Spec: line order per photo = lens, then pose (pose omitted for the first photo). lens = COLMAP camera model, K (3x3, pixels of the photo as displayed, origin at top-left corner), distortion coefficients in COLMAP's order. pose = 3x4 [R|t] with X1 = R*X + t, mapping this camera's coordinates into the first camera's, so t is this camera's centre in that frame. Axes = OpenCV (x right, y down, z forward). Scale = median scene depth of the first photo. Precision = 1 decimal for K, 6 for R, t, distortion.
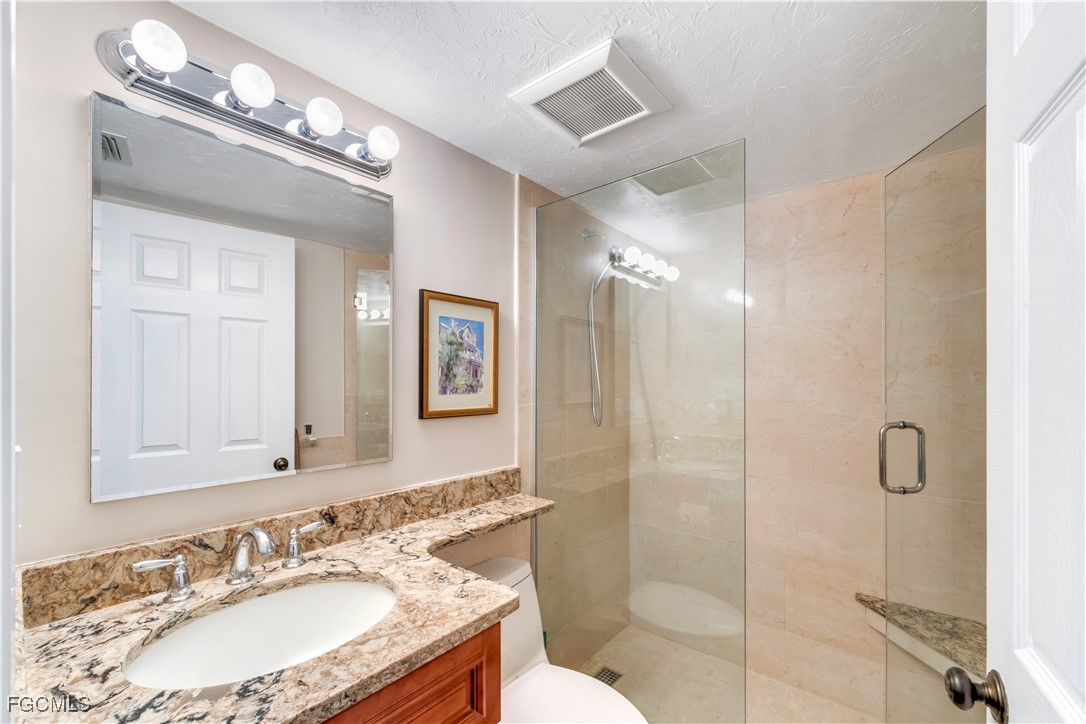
lens RADIAL K [[448.2, 0, 546.2], [0, 448.2, 383.7], [0, 0, 1]] dist [-0.001671, -0.000244]
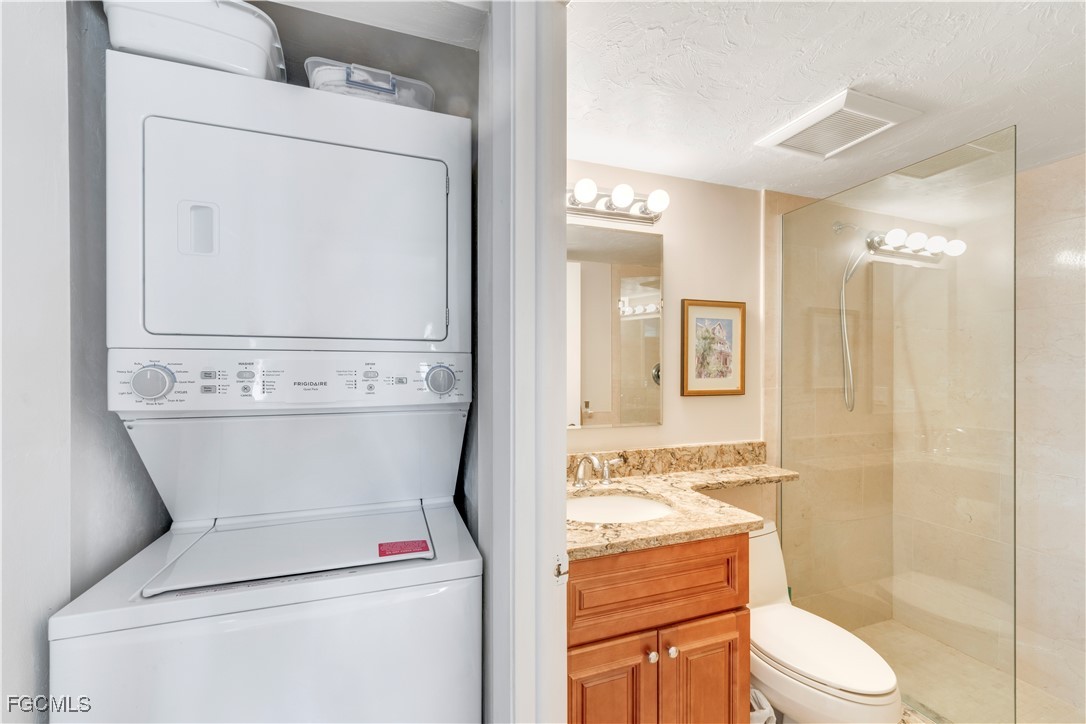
lens RADIAL K [[441.5, 0, 542.7], [0, 441.5, 369.3], [0, 0, 1]] dist [0.000745, 0.000035]
pose [[0.862179, 0.000234, -0.506604, 0.026927], [-0.001183, 0.999998, -0.001553, 0.001292], [0.506603, 0.001938, 0.862178, -0.327821]]
